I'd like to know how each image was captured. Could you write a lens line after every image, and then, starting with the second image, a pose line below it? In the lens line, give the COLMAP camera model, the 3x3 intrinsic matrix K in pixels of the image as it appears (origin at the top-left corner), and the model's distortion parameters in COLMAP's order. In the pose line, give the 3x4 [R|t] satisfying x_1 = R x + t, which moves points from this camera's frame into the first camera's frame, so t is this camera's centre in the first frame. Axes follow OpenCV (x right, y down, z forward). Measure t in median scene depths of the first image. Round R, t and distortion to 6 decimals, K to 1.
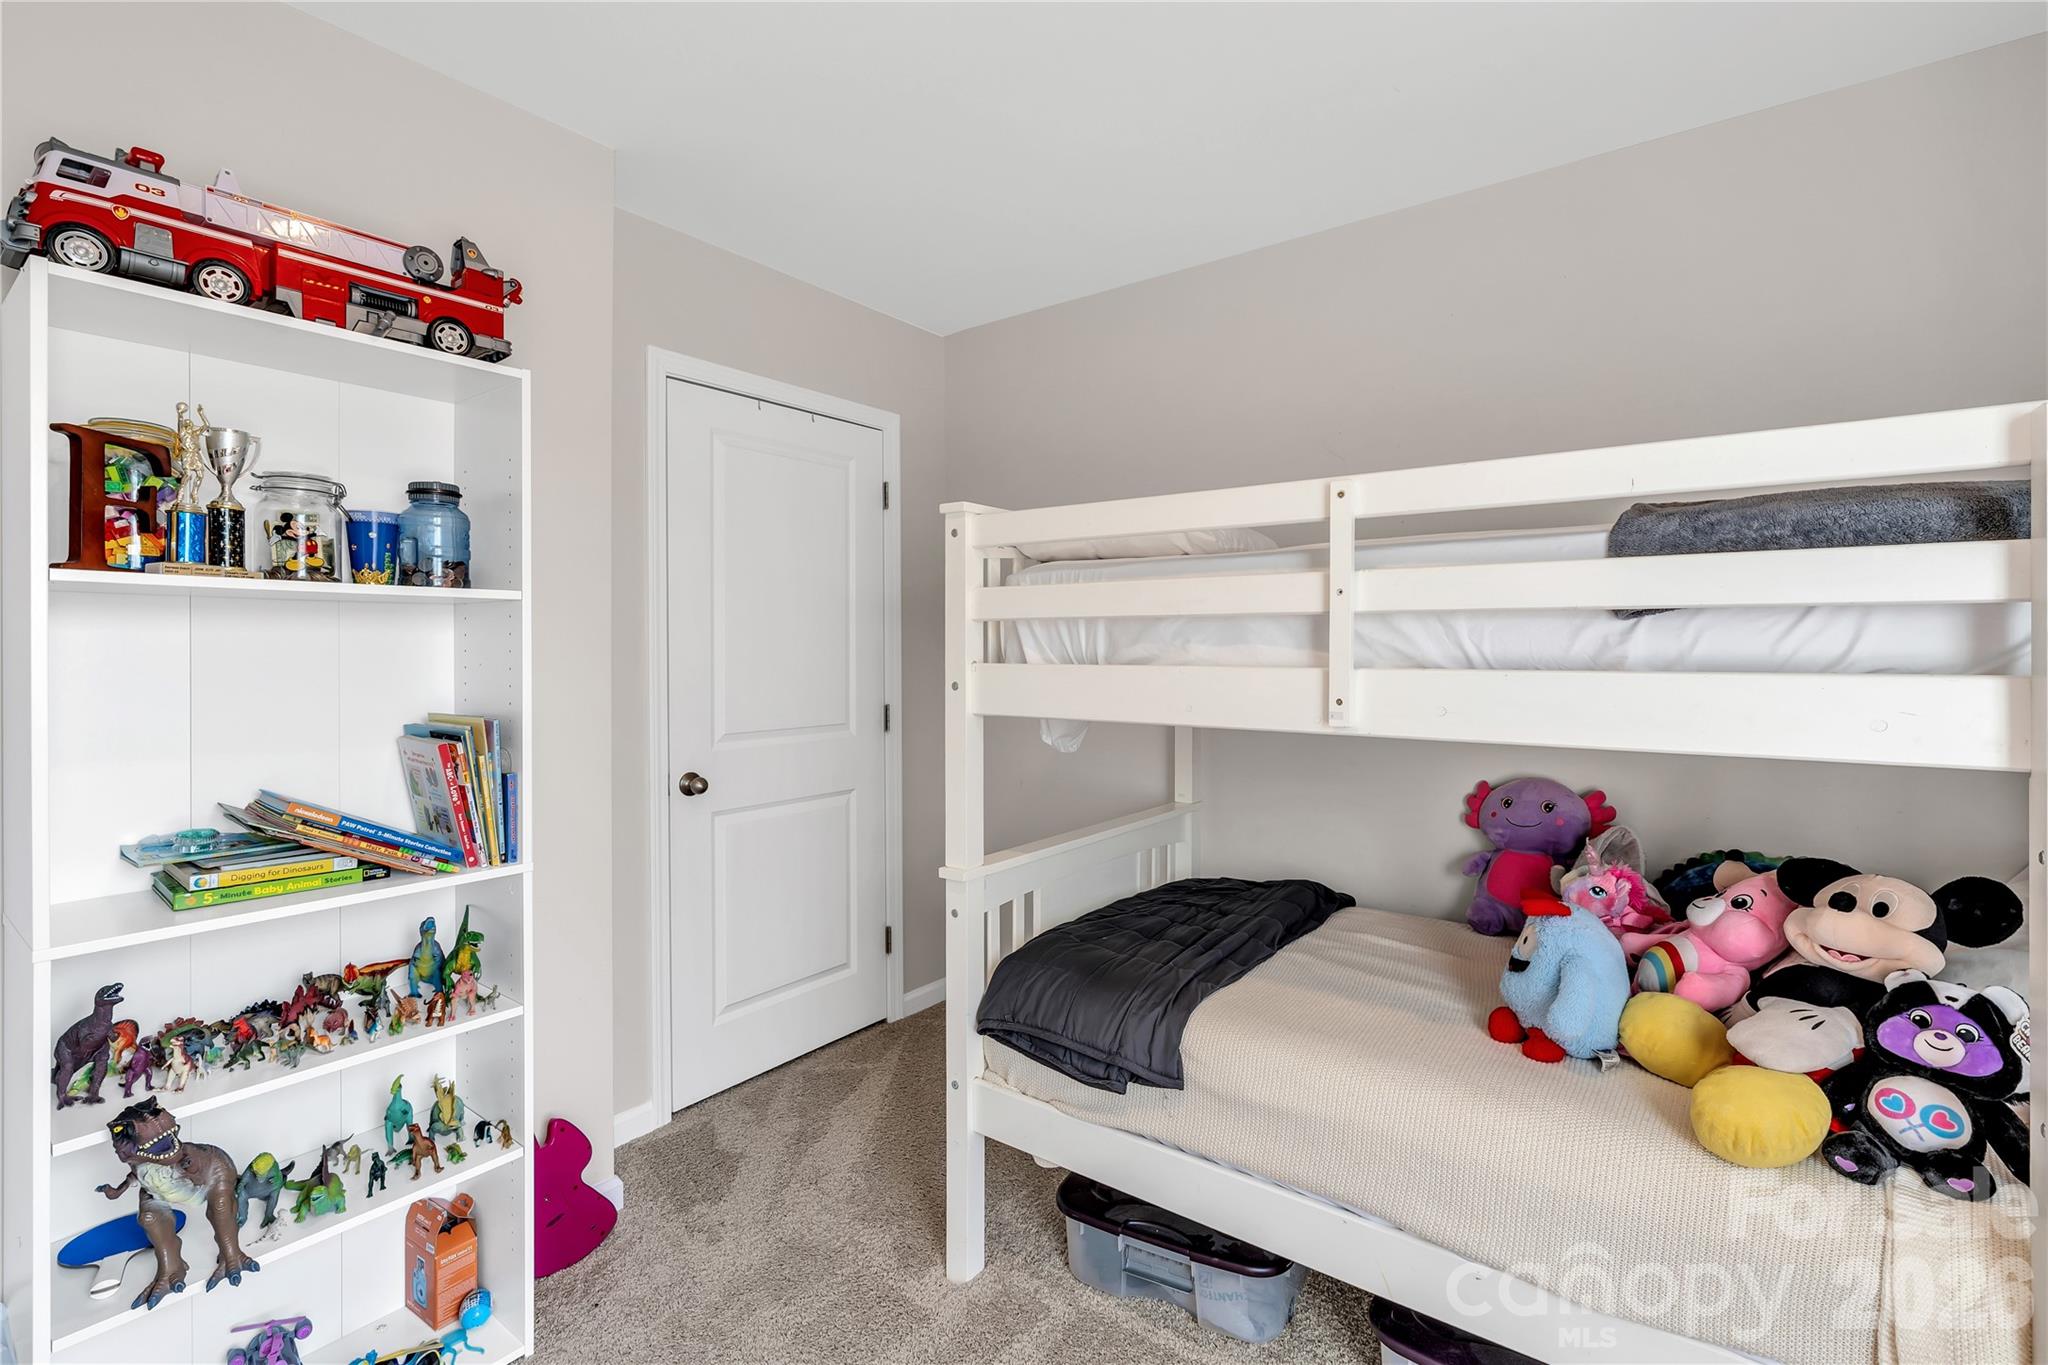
lens RADIAL K [[928.9, 0, 1031.7], [0, 928.9, 649.1], [0, 0, 1]] dist [-0.002740, -0.000740]
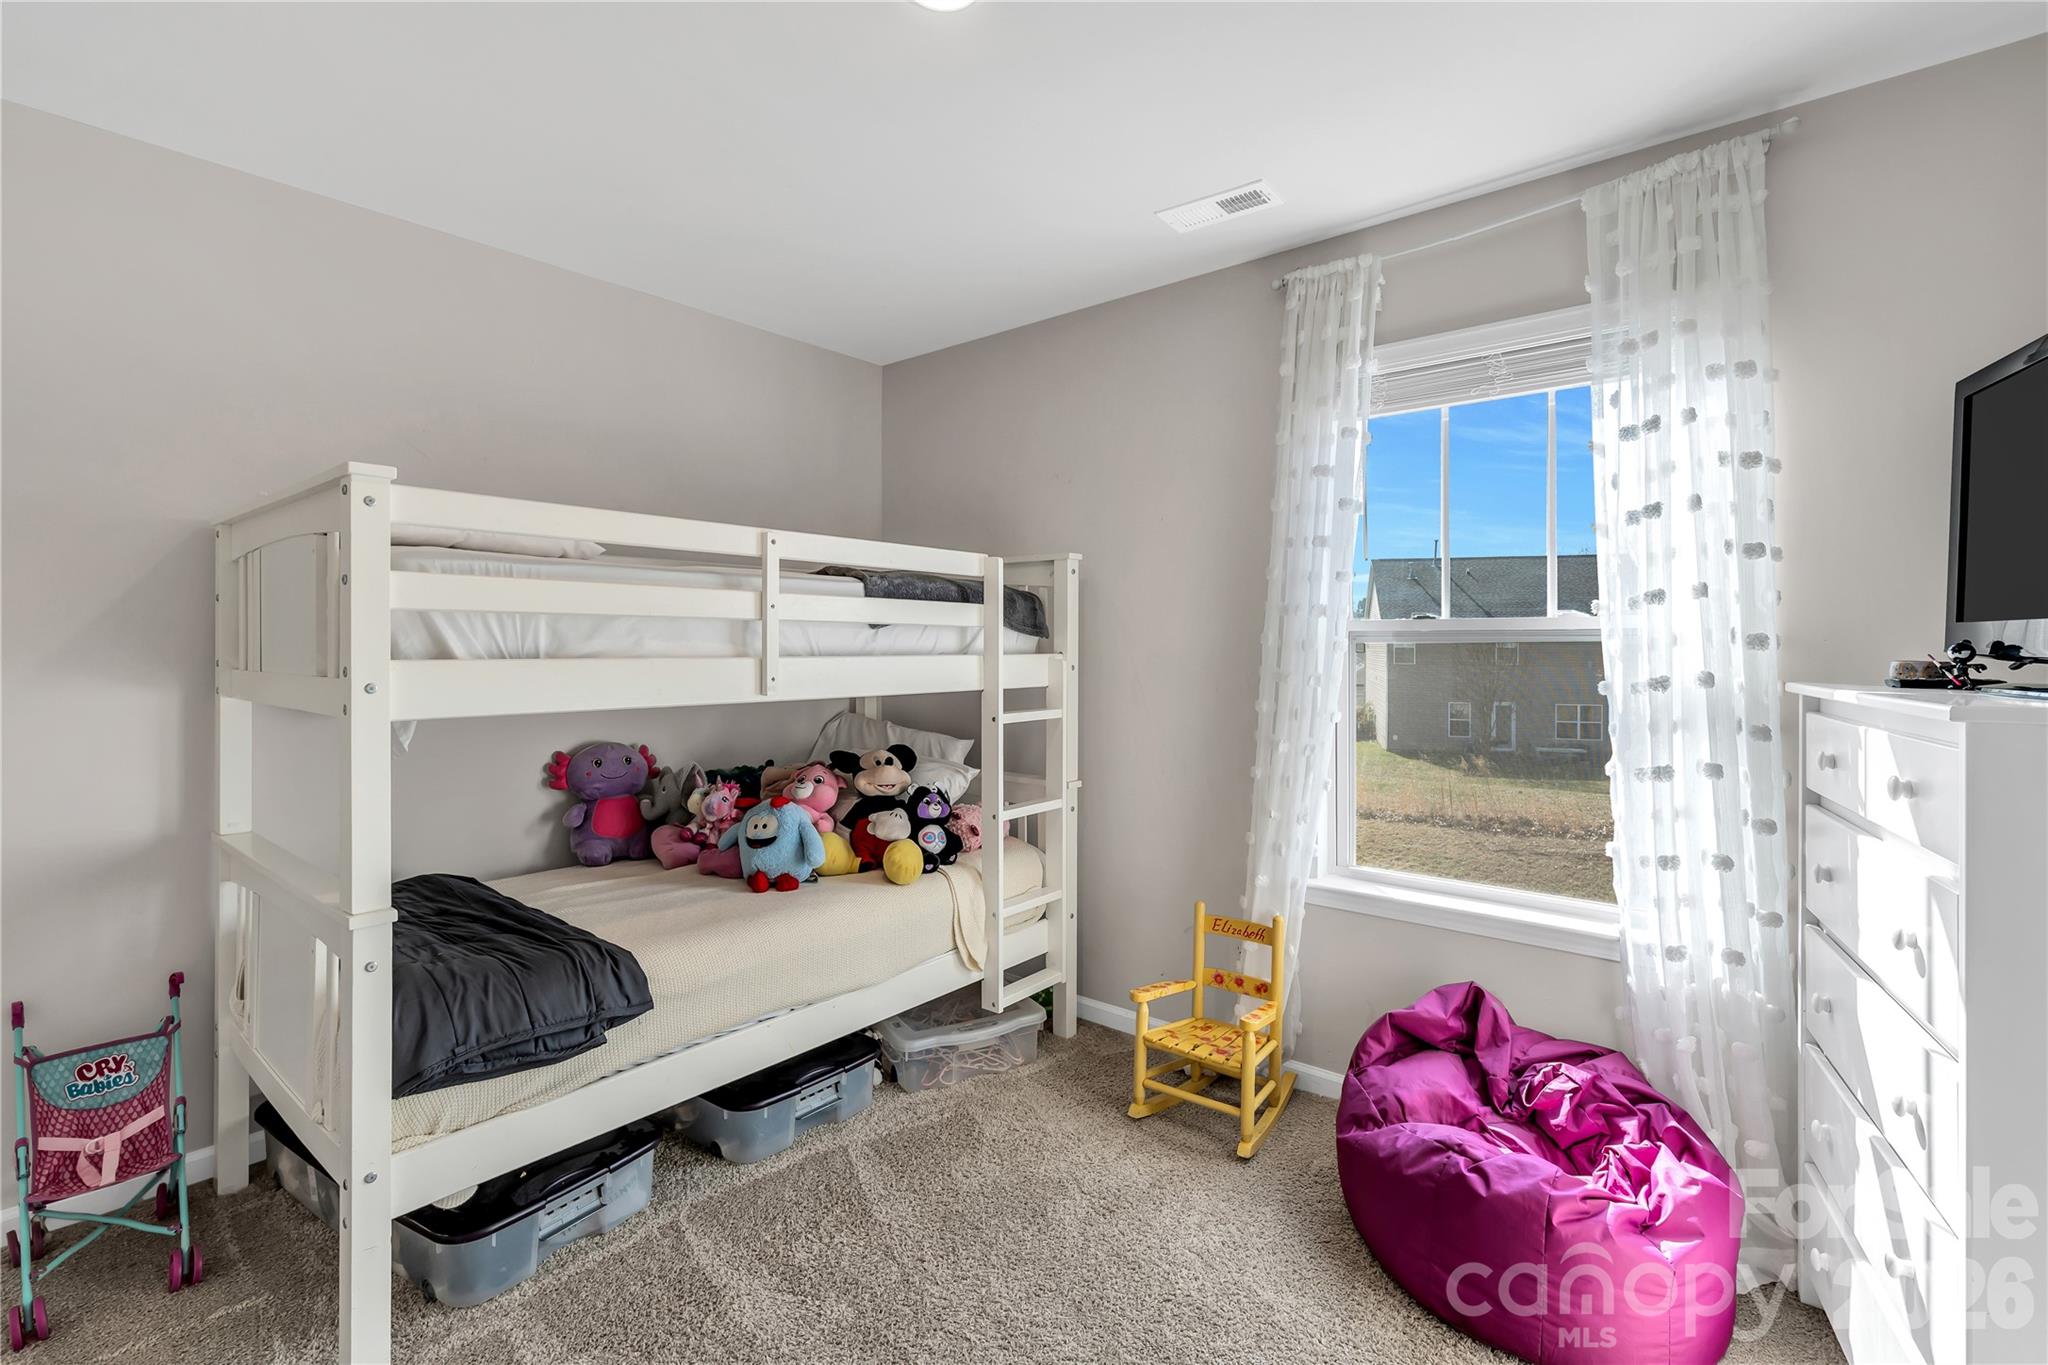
lens RADIAL K [[928.9, 0, 1031.7], [0, 928.9, 649.1], [0, 0, 1]] dist [-0.002740, -0.000740]
pose [[0.052289, -0.003151, 0.998627, -1.047594], [-0.001078, 0.999994, 0.003211, 0.002245], [-0.998631, -0.001245, 0.052285, 0.457723]]
